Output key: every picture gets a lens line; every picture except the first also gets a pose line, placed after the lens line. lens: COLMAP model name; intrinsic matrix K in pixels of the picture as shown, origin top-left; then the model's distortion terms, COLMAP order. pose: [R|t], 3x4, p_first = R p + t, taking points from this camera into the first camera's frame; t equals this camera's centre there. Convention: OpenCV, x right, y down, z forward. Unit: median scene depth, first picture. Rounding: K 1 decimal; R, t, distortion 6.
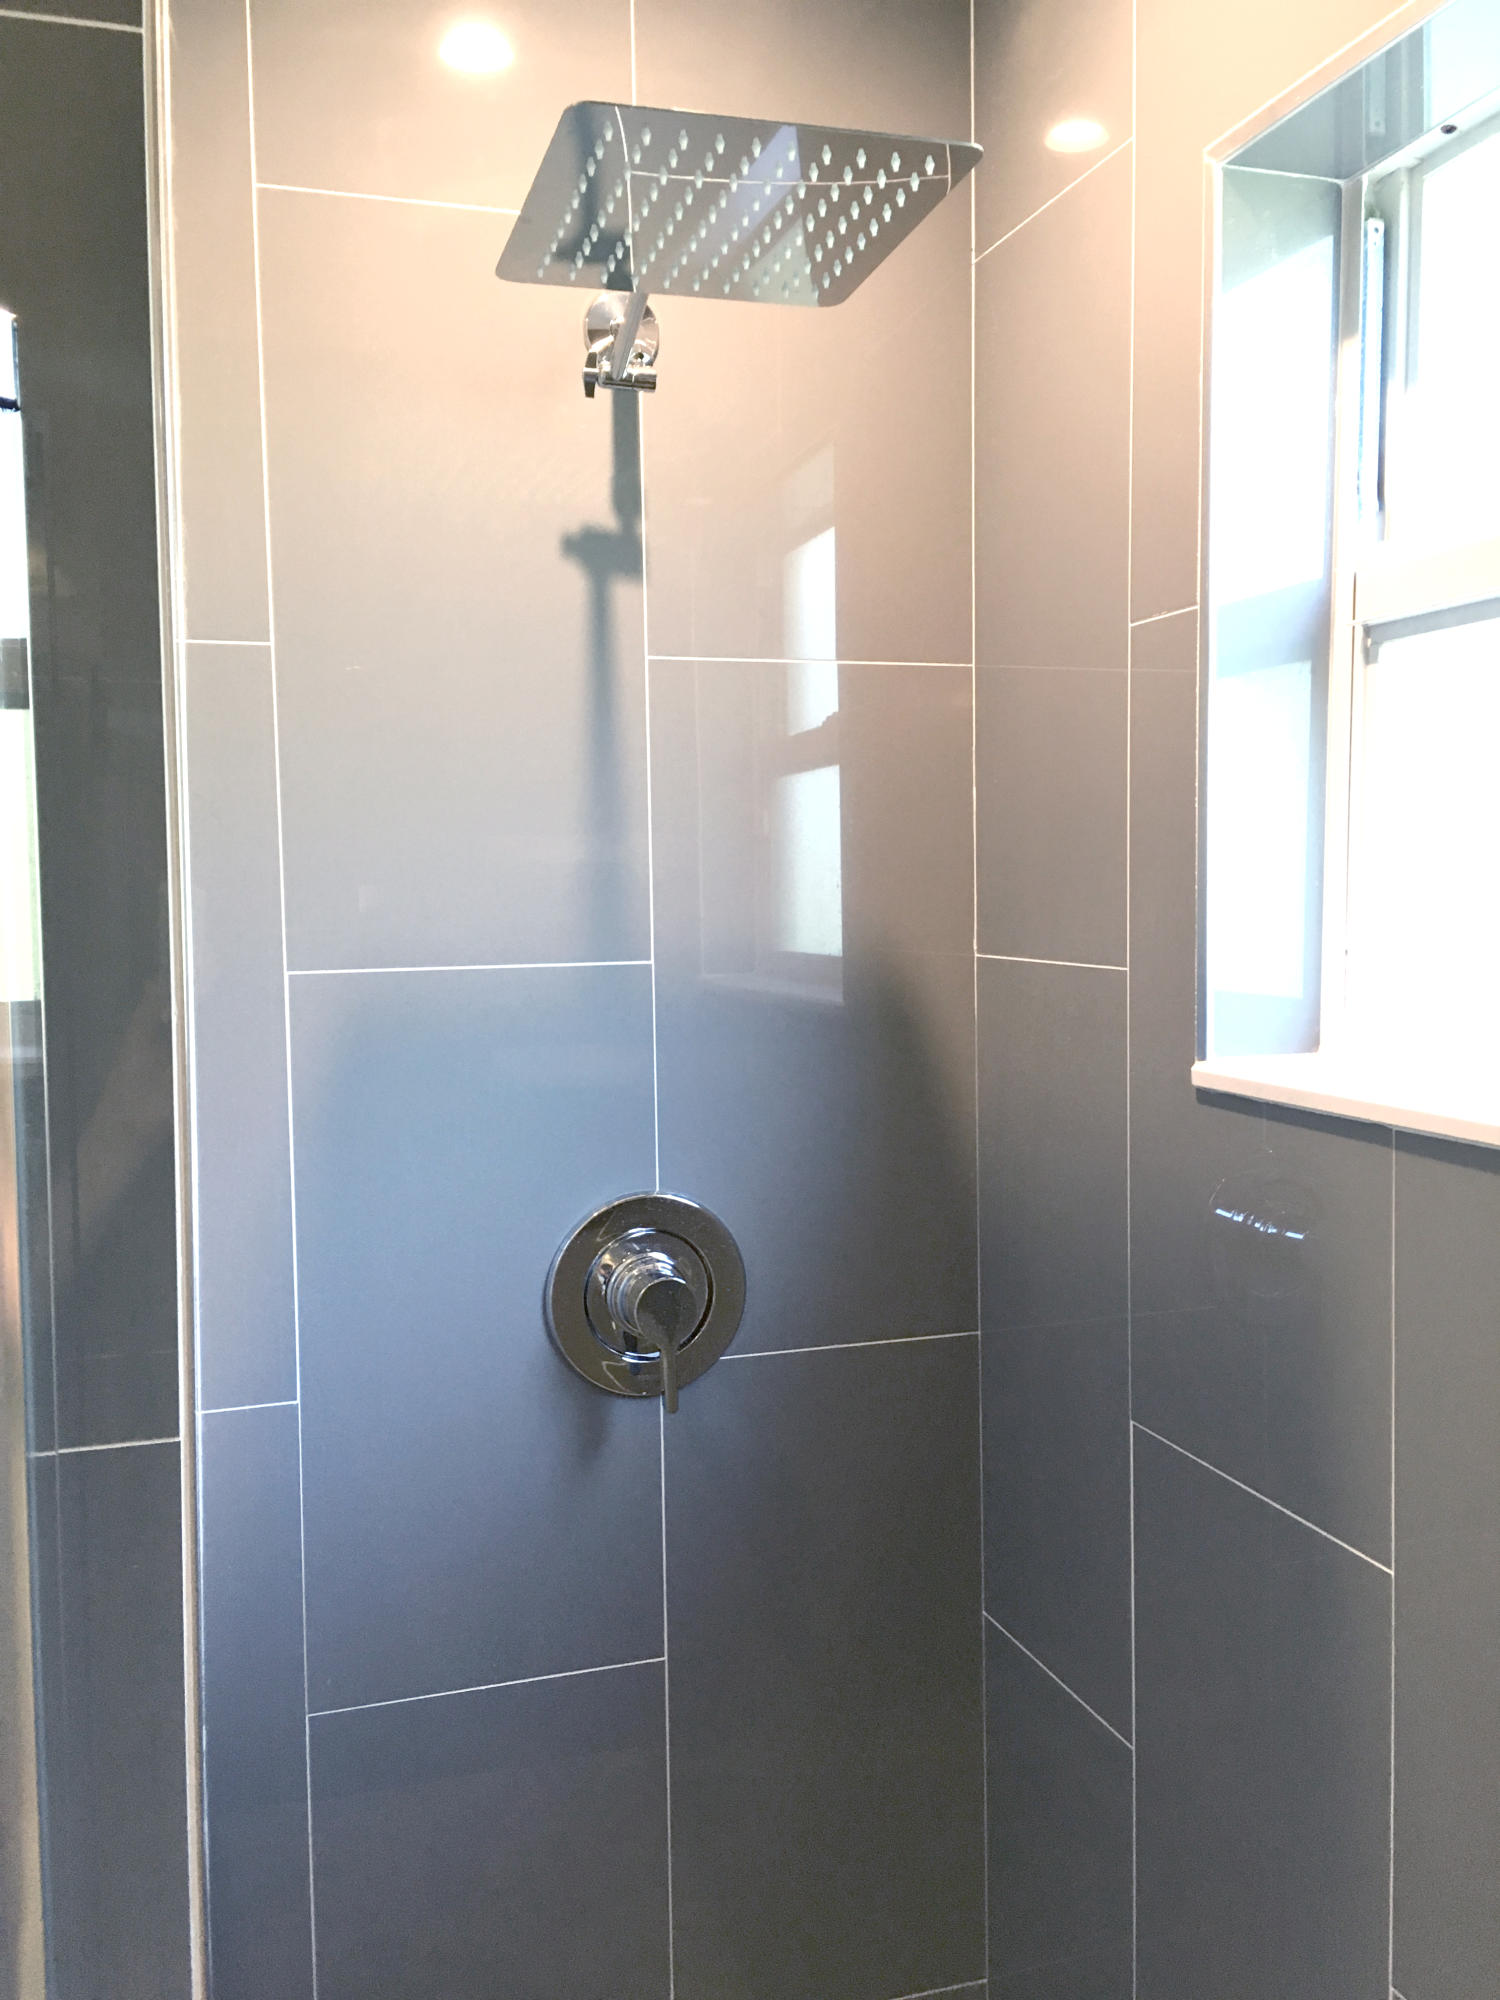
lens RADIAL K [[1723.5, 0, 750.7], [0, 1723.5, 991.5], [0, 0, 1]] dist [0.054945, -0.030671]
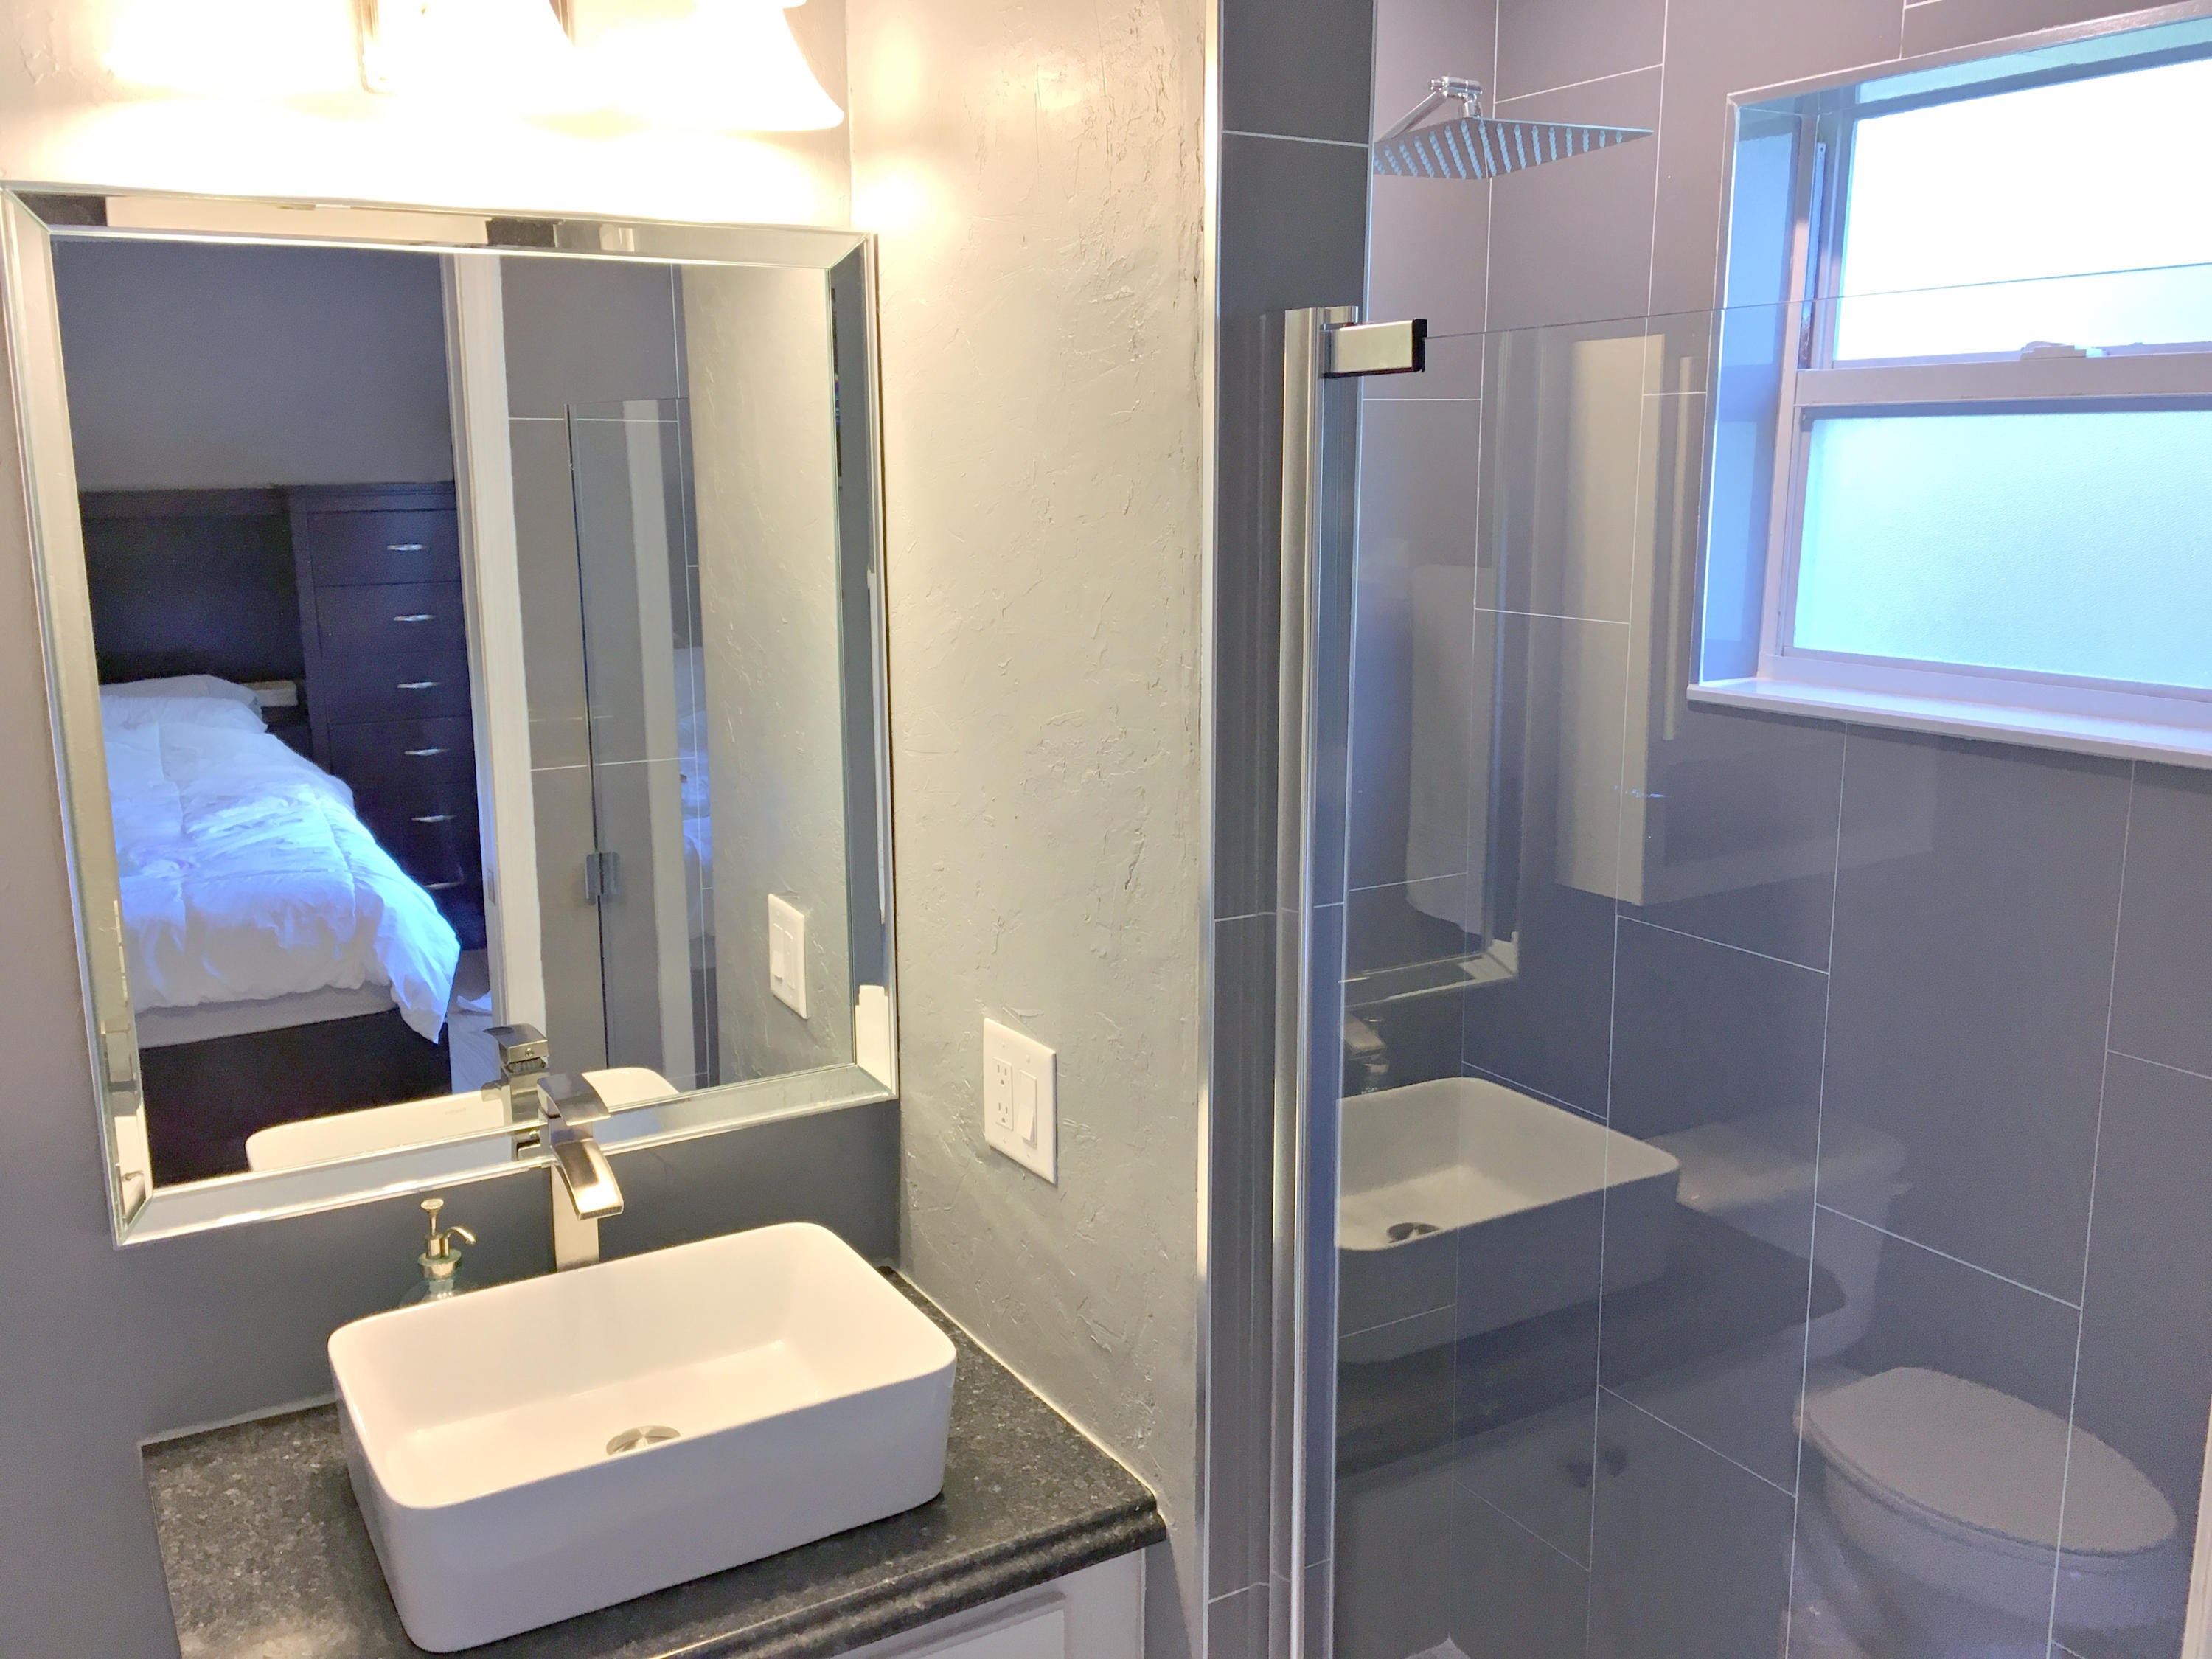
lens RADIAL K [[1906.2, 0, 1102.8], [0, 1906.2, 836.8], [0, 0, 1]] dist [0.054945, -0.030671]
pose [[0.975902, -0.032655, 0.215751, -0.659950], [0.003826, 0.991147, 0.132713, -0.056744], [-0.218175, -0.128689, 0.967388, -0.608091]]
